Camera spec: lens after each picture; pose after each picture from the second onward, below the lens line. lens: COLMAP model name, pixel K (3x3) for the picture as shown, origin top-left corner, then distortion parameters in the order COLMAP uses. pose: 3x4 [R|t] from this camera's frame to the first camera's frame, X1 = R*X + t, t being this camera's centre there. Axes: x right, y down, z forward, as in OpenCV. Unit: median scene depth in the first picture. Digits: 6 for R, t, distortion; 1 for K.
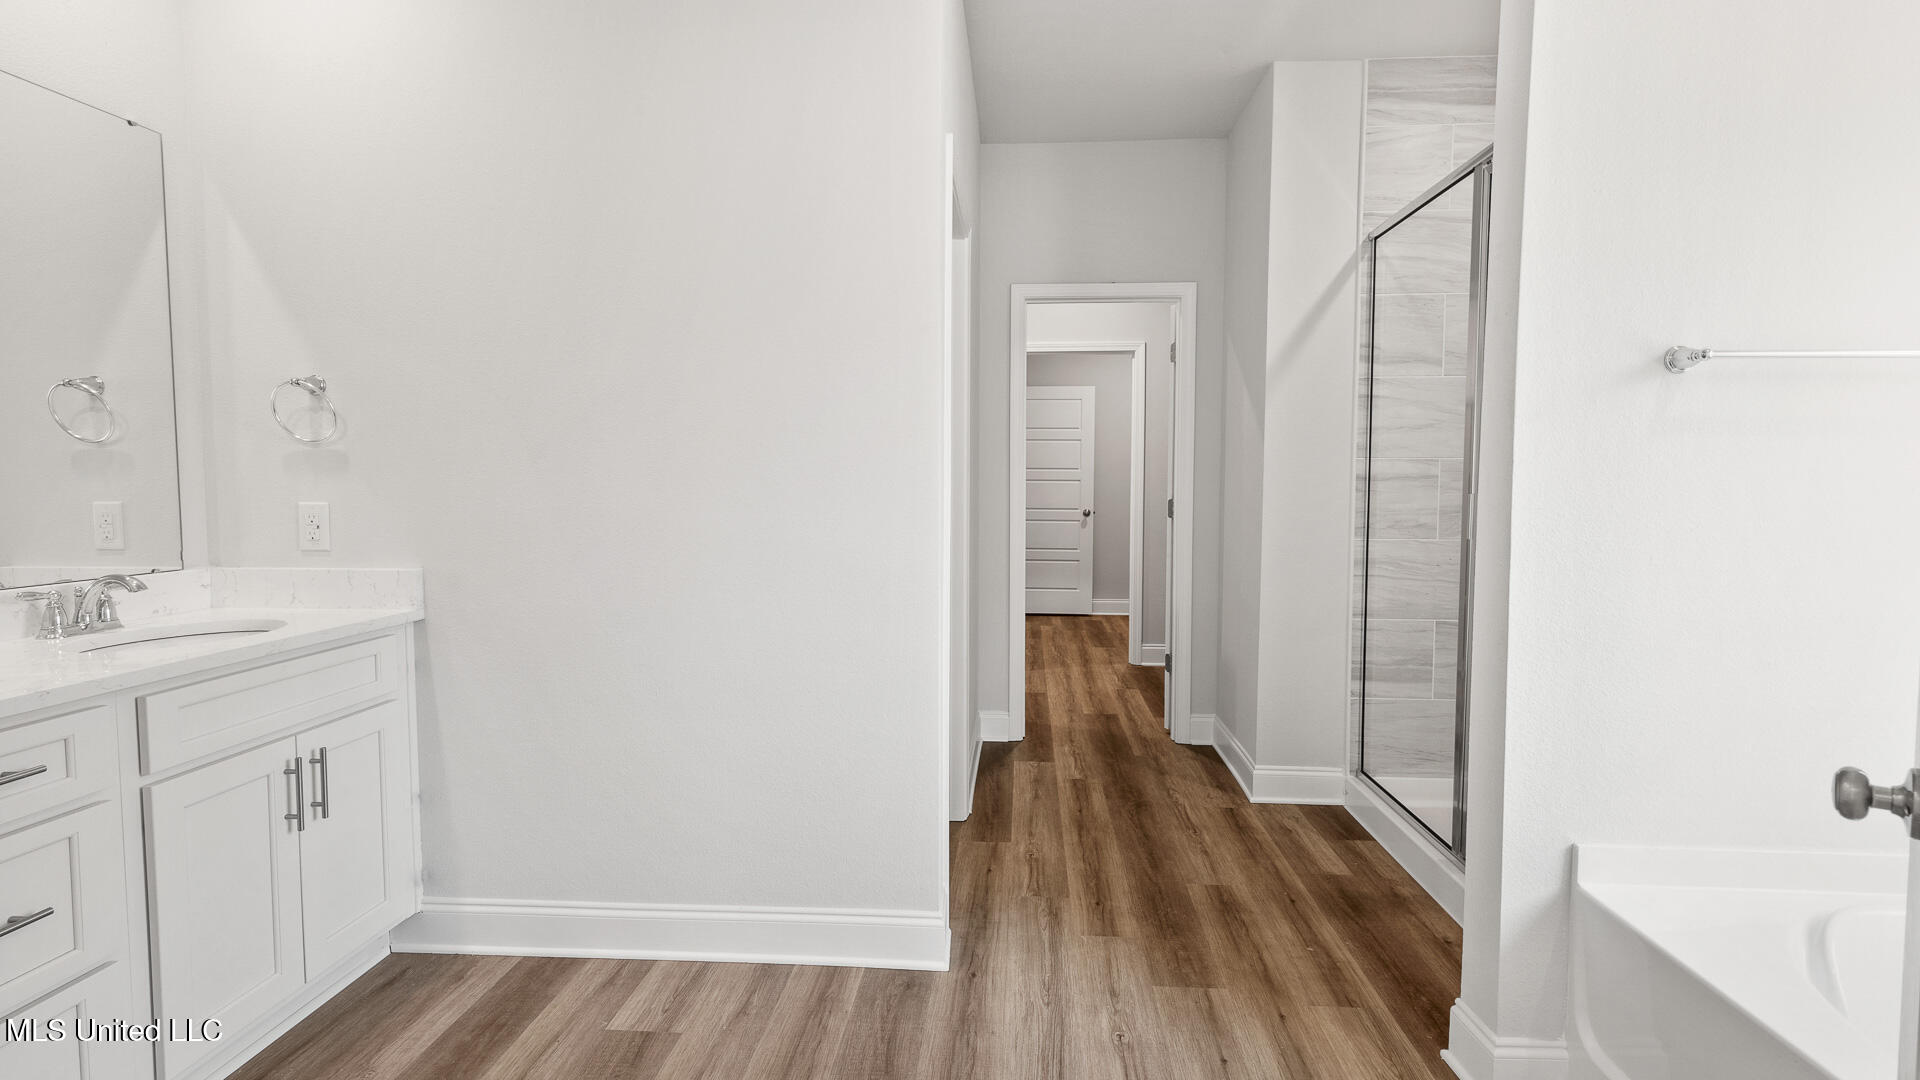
lens RADIAL K [[863.7, 0, 964.0], [0, 863.7, 535.5], [0, 0, 1]] dist [0.022850, -0.000252]
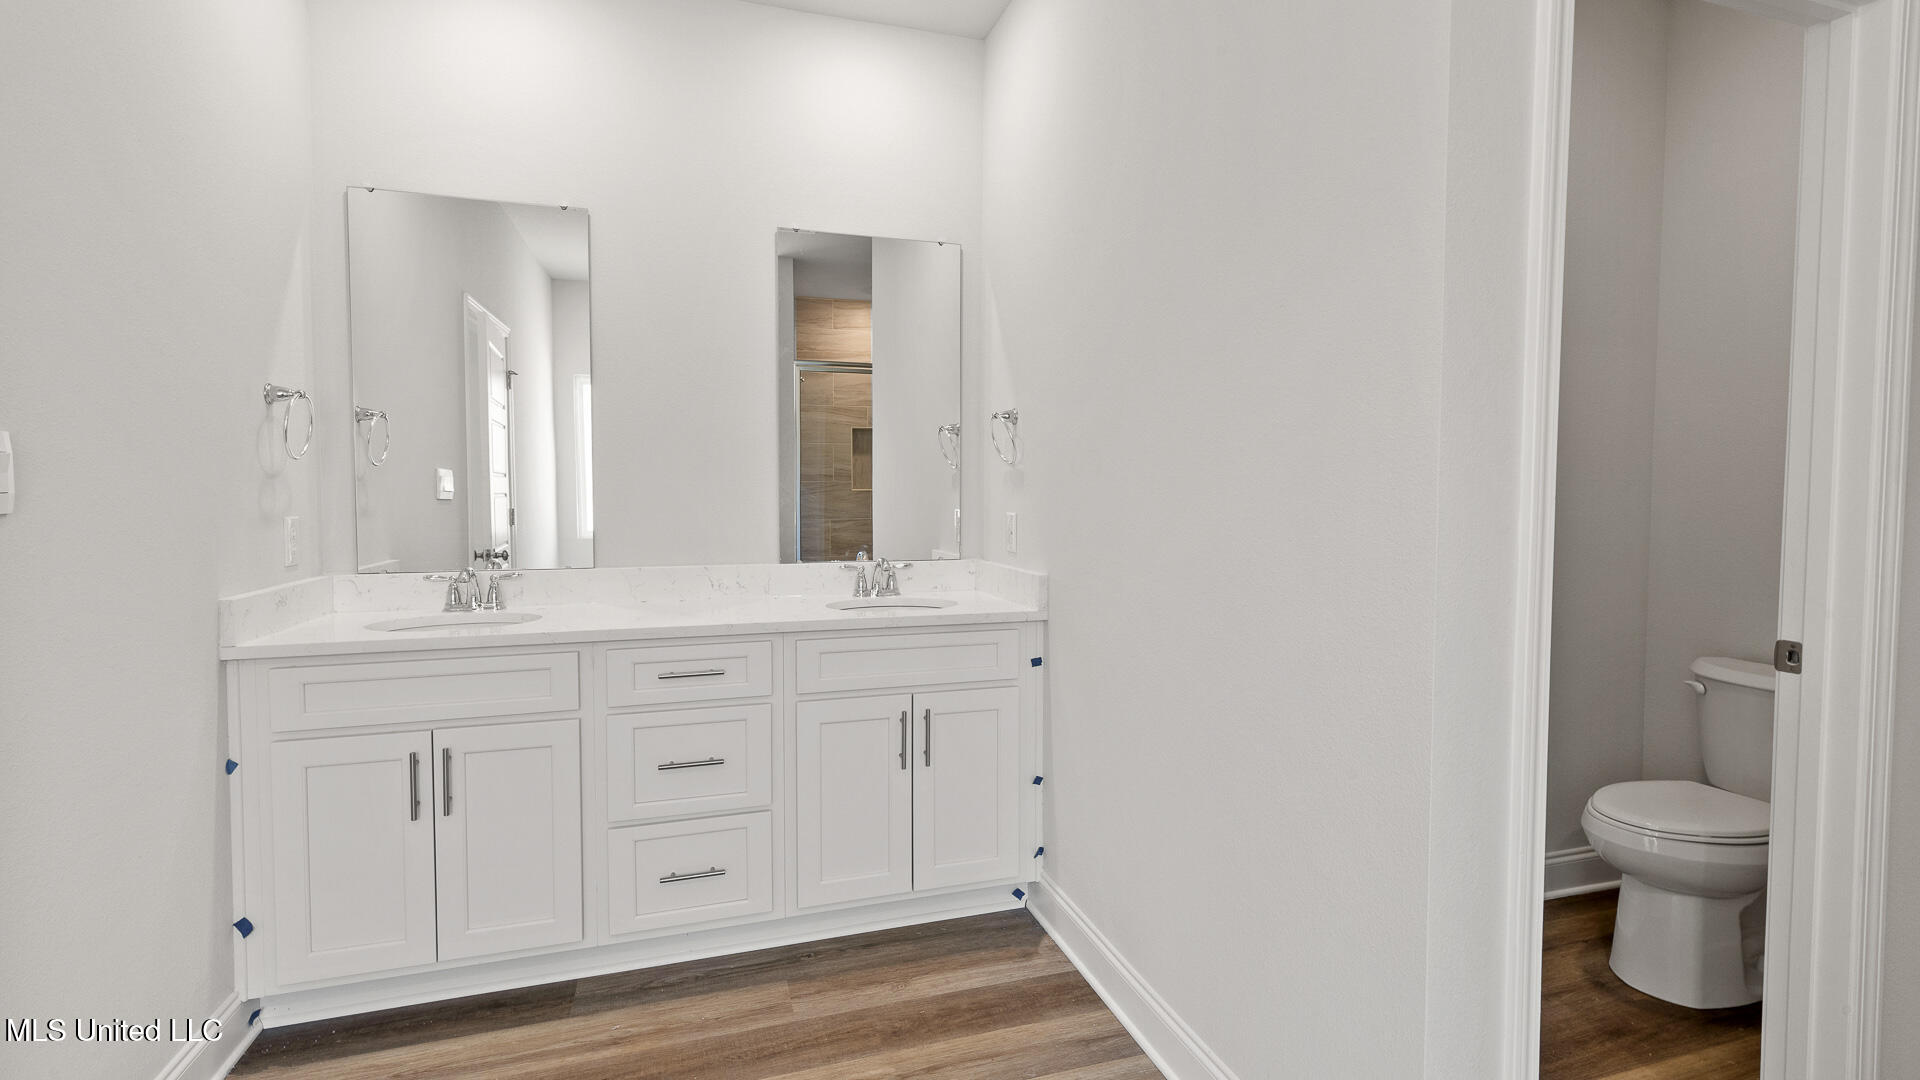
lens RADIAL K [[863.7, 0, 964.9], [0, 863.7, 534.6], [0, 0, 1]] dist [0.022850, -0.000252]
pose [[0.379652, 0.037007, -0.924389, 0.373983], [-0.060258, 0.998067, 0.015208, -0.022340], [0.923165, 0.049928, 0.381148, 0.518916]]
